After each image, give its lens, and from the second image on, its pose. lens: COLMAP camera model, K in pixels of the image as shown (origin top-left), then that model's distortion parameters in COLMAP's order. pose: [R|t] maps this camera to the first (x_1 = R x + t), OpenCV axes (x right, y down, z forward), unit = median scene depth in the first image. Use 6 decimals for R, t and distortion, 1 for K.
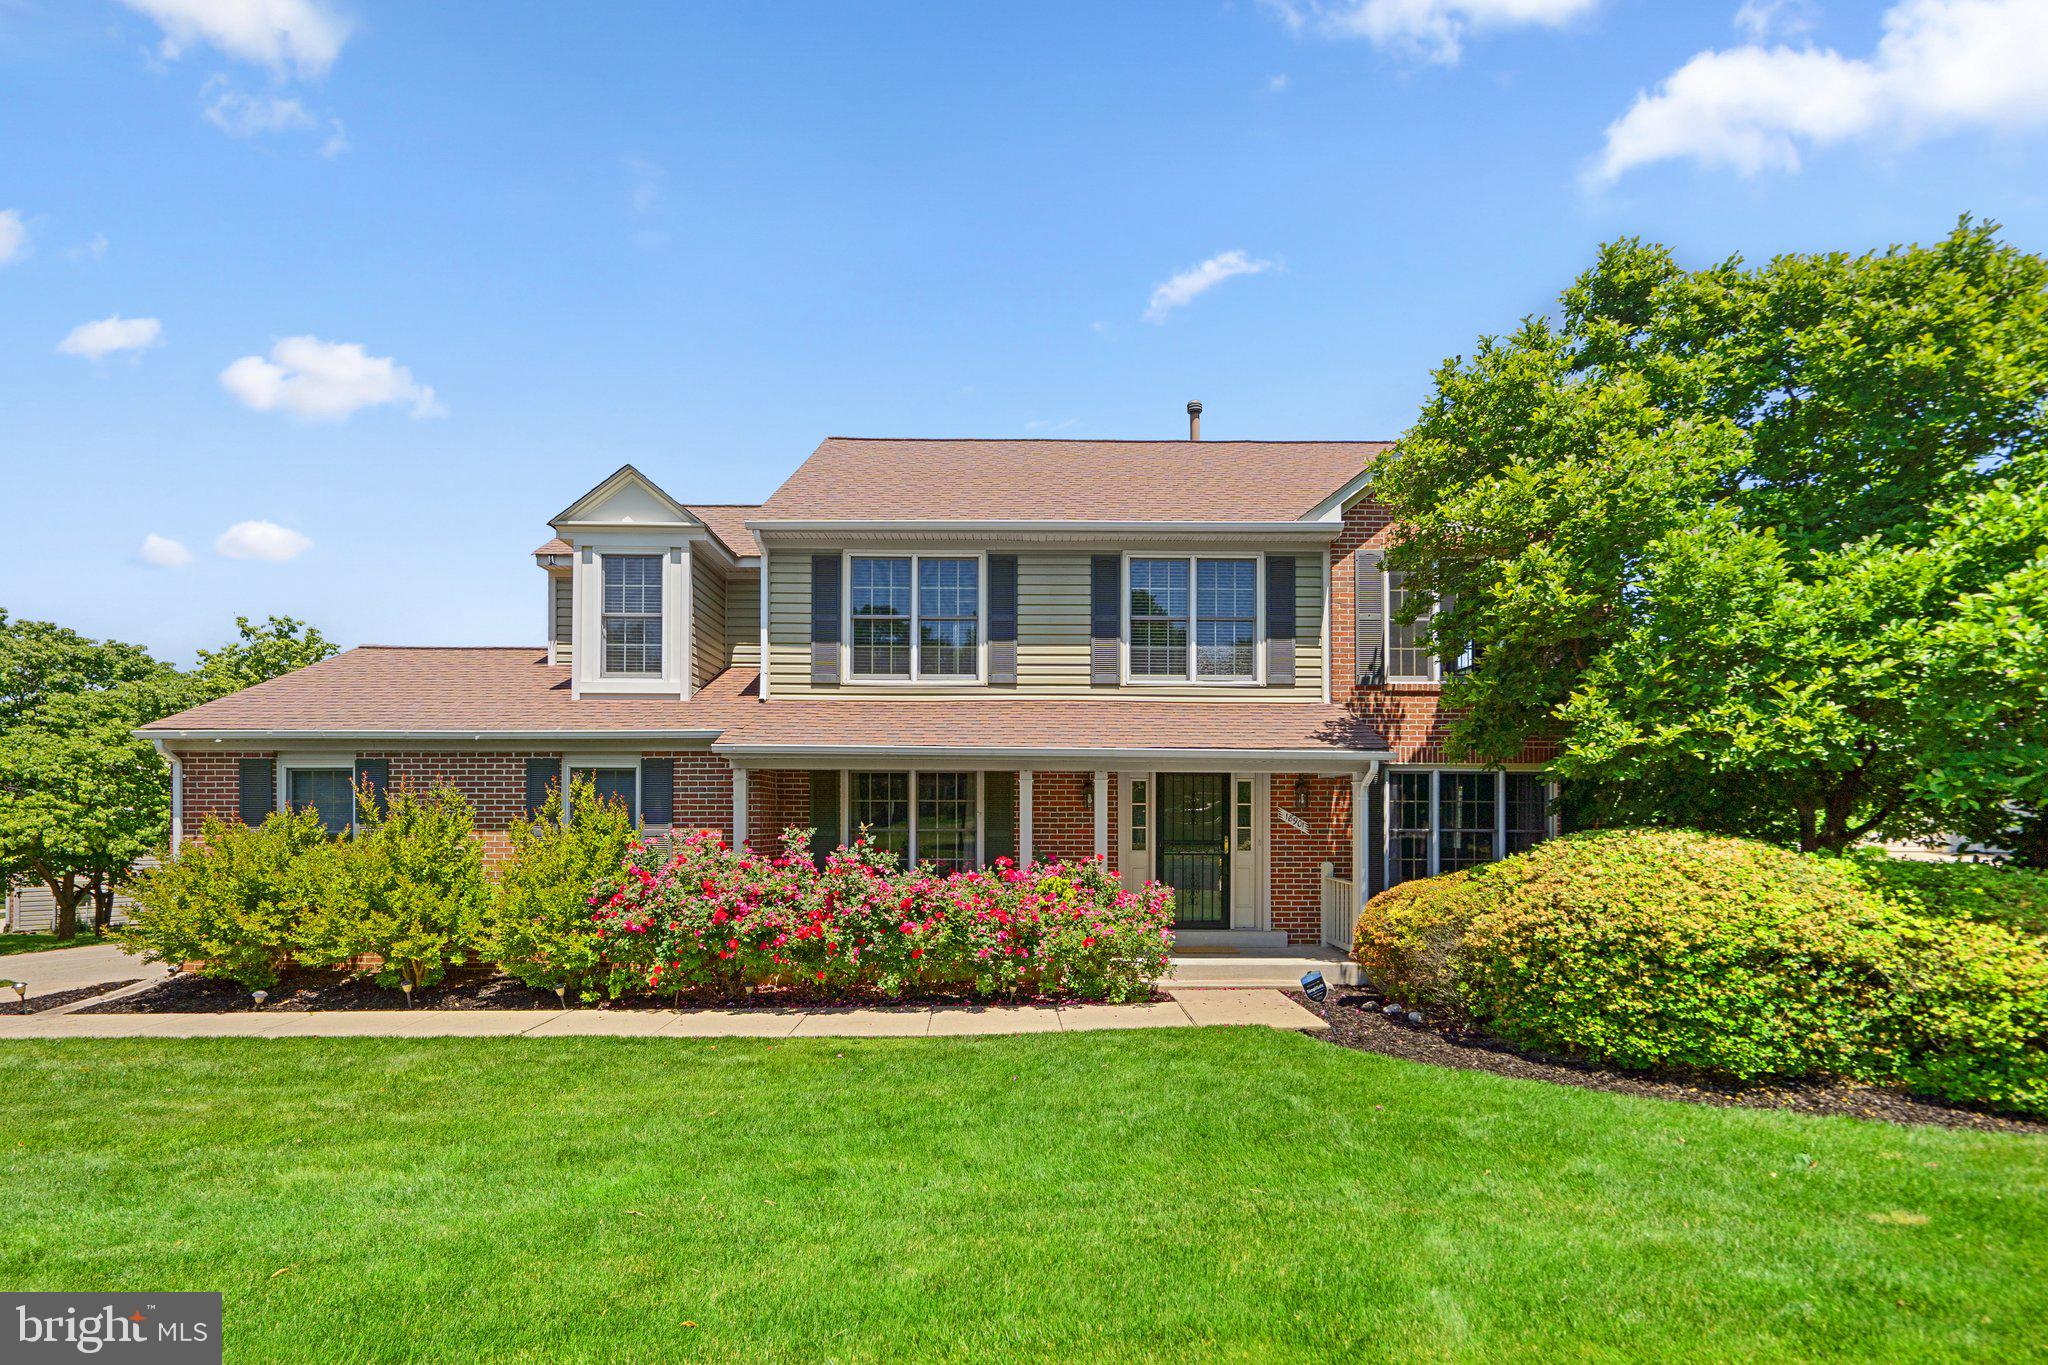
lens RADIAL K [[987.1, 0, 1026.9], [0, 987.1, 834.5], [0, 0, 1]] dist [-0.002607, 0.000320]
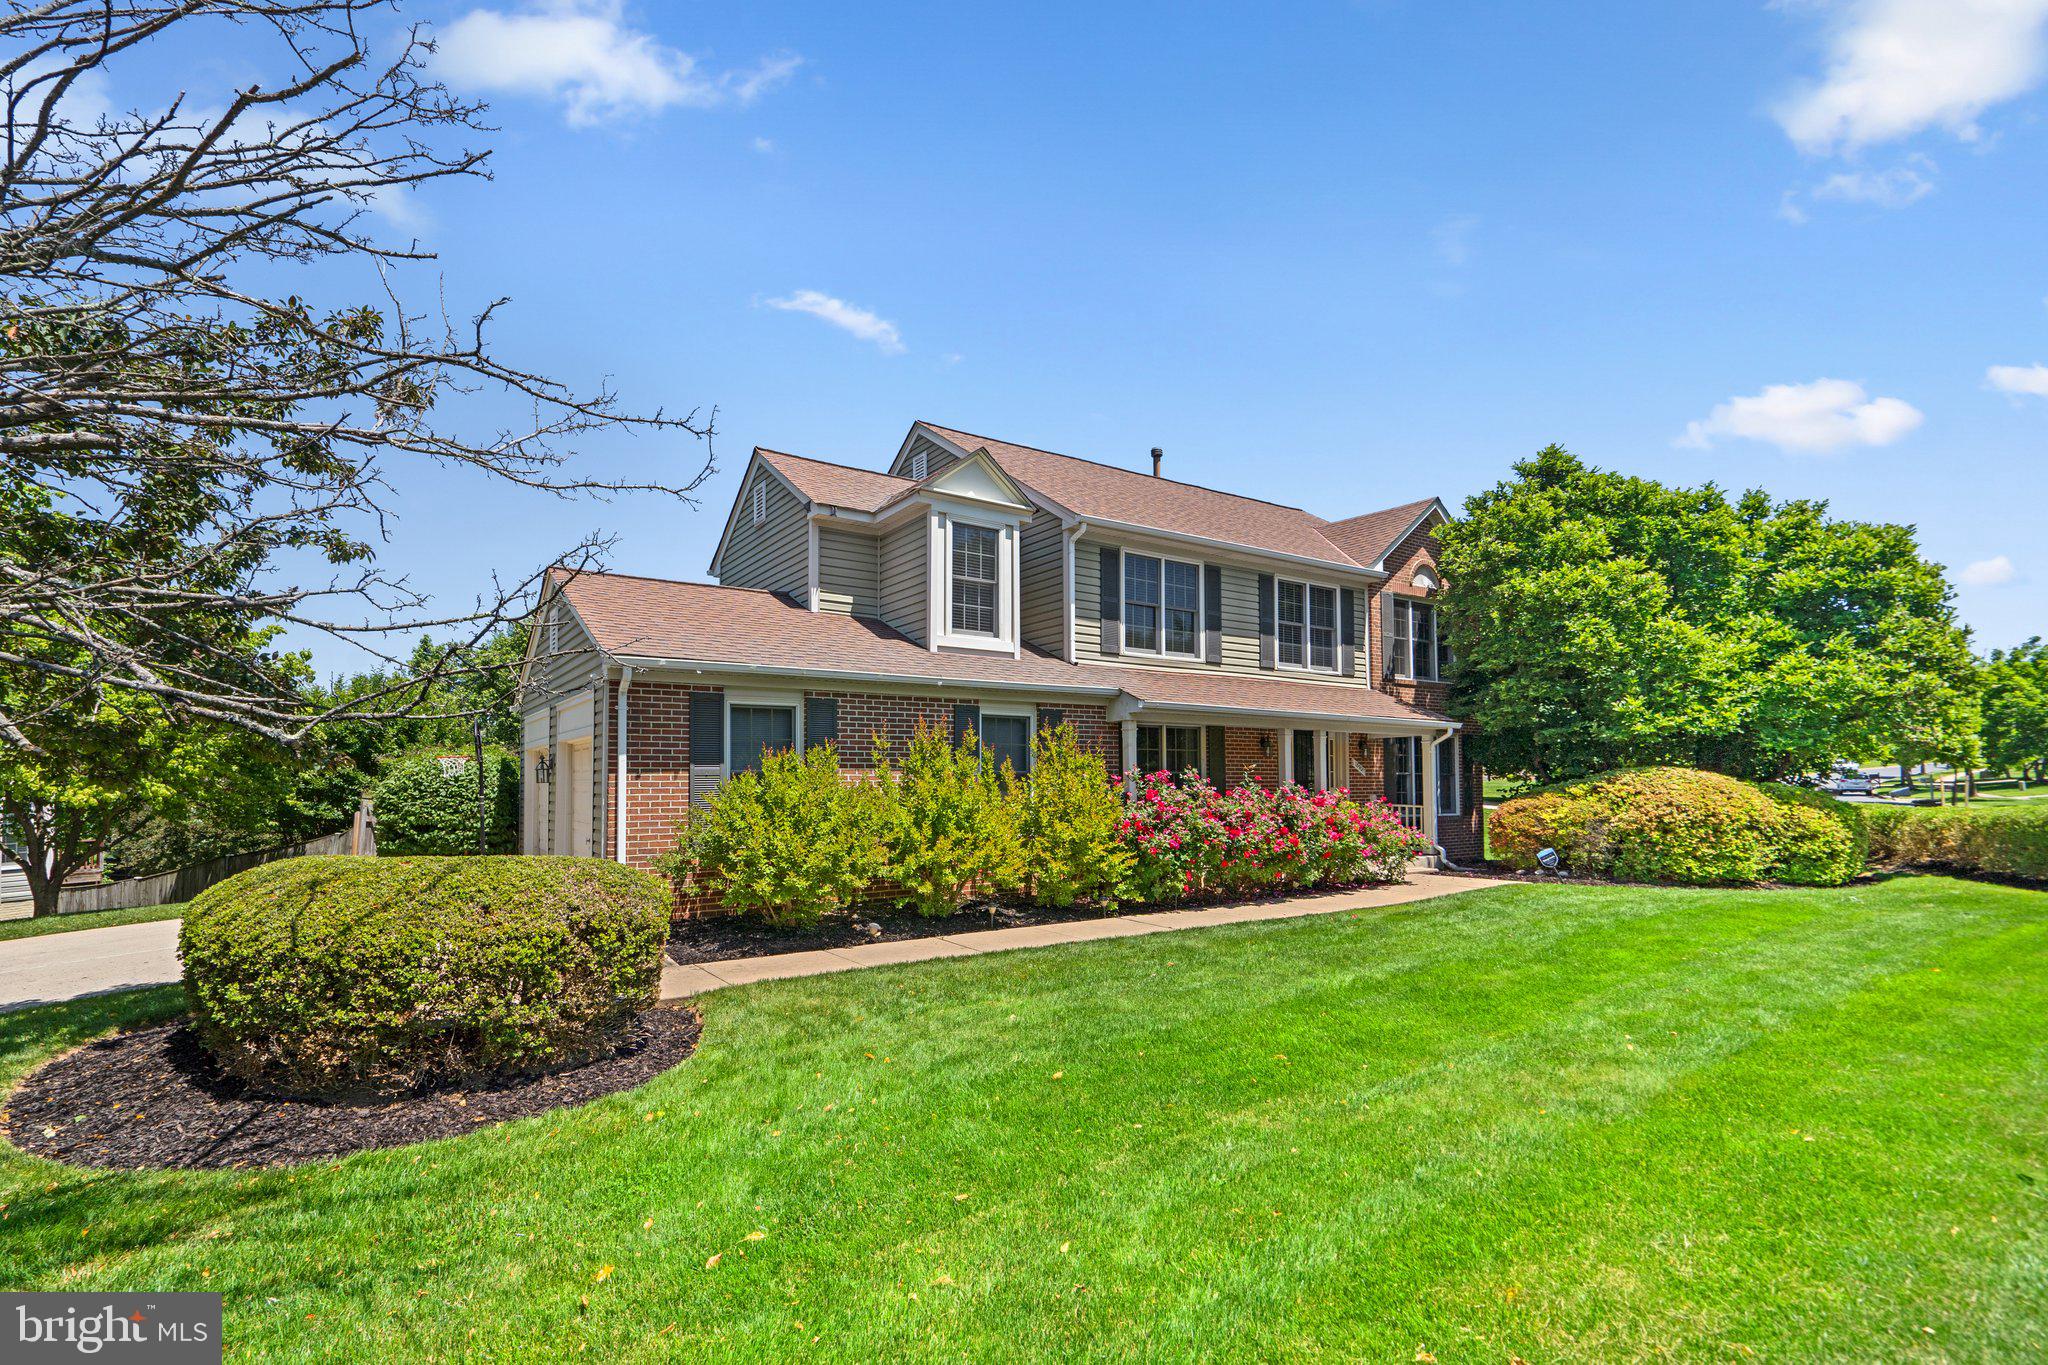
lens RADIAL K [[958.0, 0, 1024.6], [0, 958.0, 787.5], [0, 0, 1]] dist [0.000593, 0.000036]
pose [[0.833038, -0.006920, 0.553173, -0.954207], [0.010933, 0.999932, -0.003955, 0.017925], [-0.553108, 0.009343, 0.833057, 0.066911]]
